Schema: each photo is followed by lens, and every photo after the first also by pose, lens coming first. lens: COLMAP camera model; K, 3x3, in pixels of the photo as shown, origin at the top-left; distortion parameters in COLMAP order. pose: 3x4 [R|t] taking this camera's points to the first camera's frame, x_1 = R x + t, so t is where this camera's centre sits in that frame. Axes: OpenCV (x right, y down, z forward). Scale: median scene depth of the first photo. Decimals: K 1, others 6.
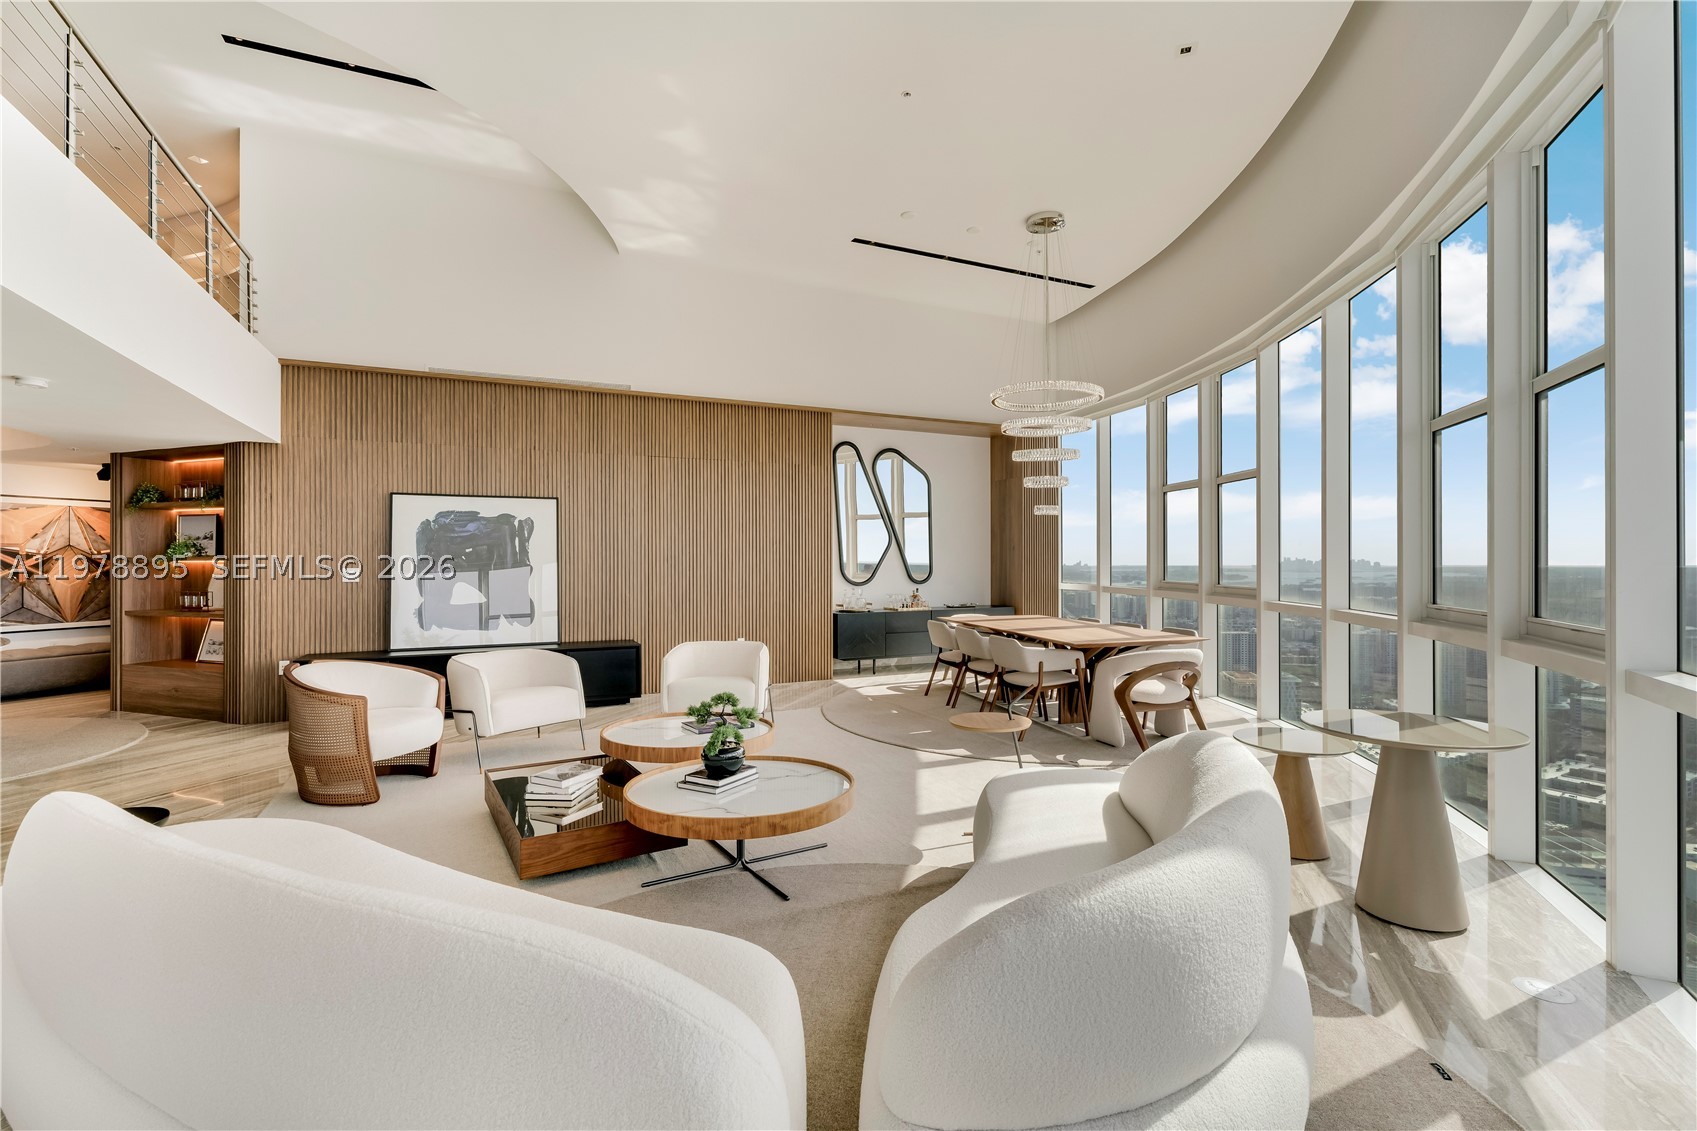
lens RADIAL K [[774.6, 0, 846.0], [0, 774.6, 558.2], [0, 0, 1]] dist [-0.000142, 0.000129]
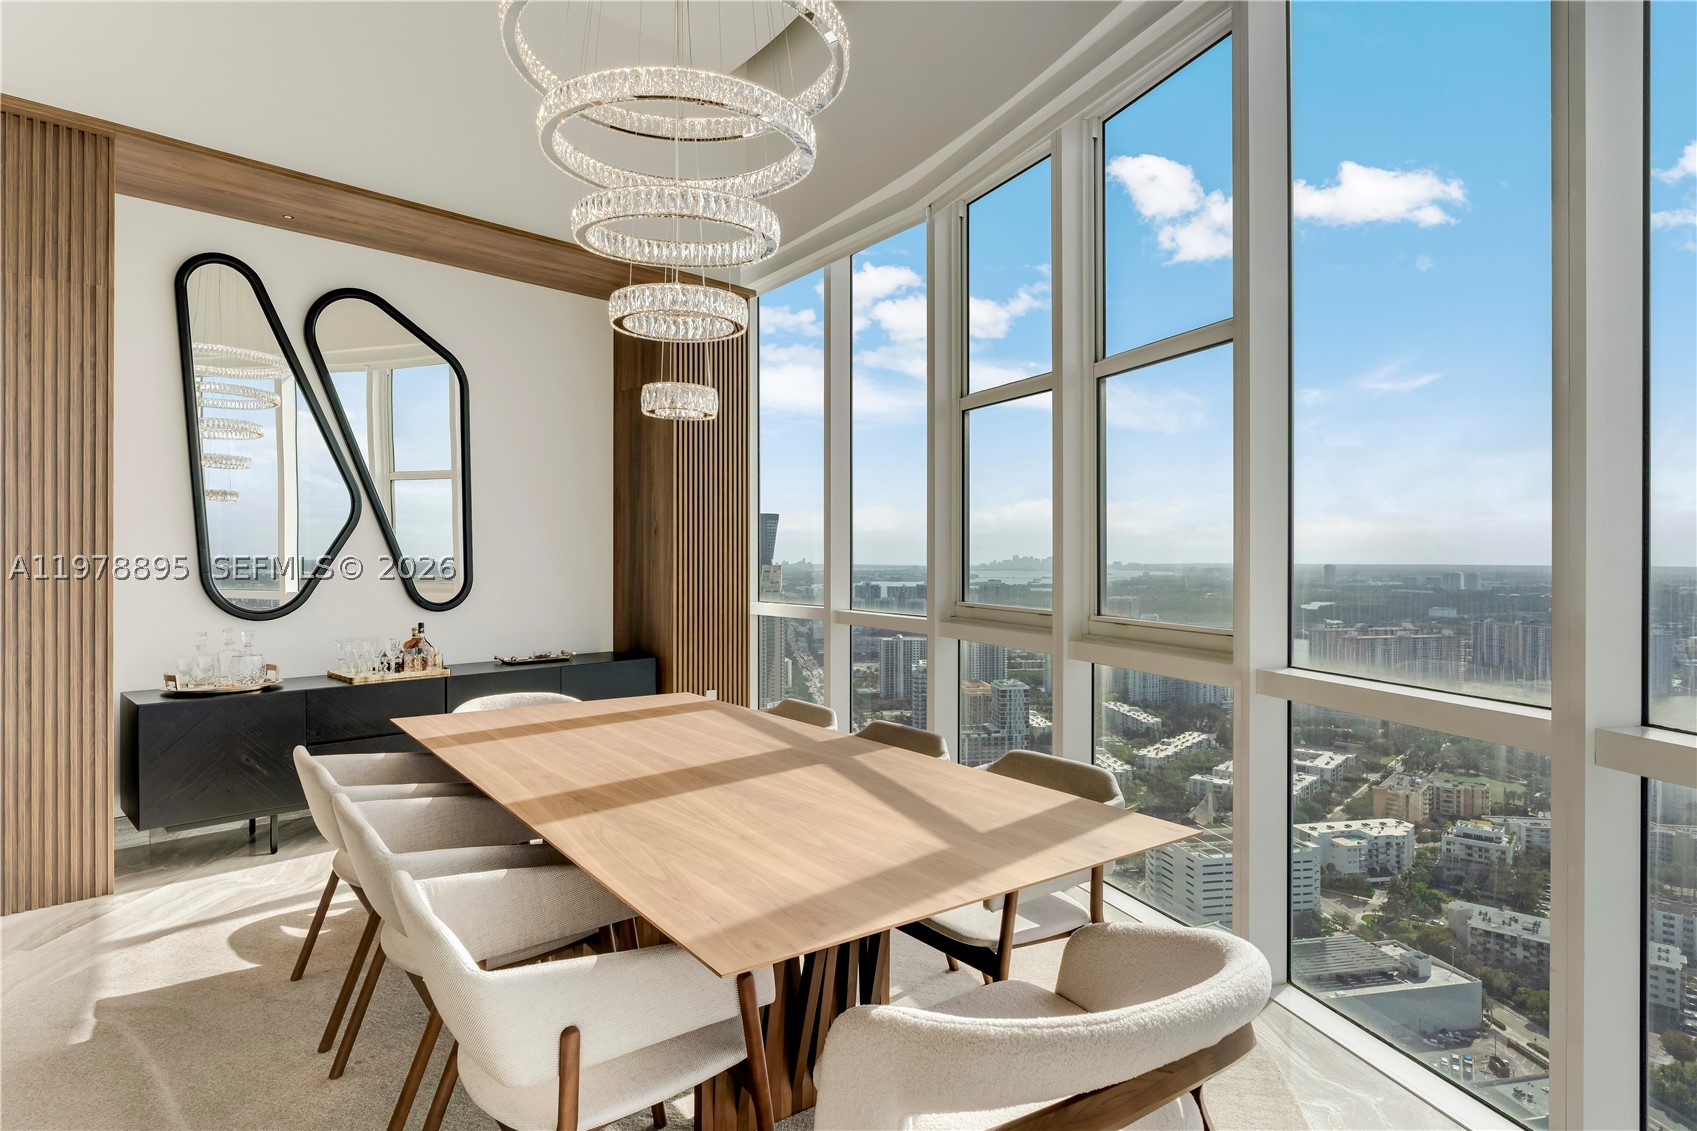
lens RADIAL K [[774.6, 0, 846.0], [0, 774.6, 558.2], [0, 0, 1]] dist [-0.000142, 0.000129]
pose [[0.941004, 0.000962, 0.338395, 0.171158], [-0.001719, 0.999997, 0.001939, 0.002280], [-0.338392, -0.002406, 0.941002, 0.533411]]
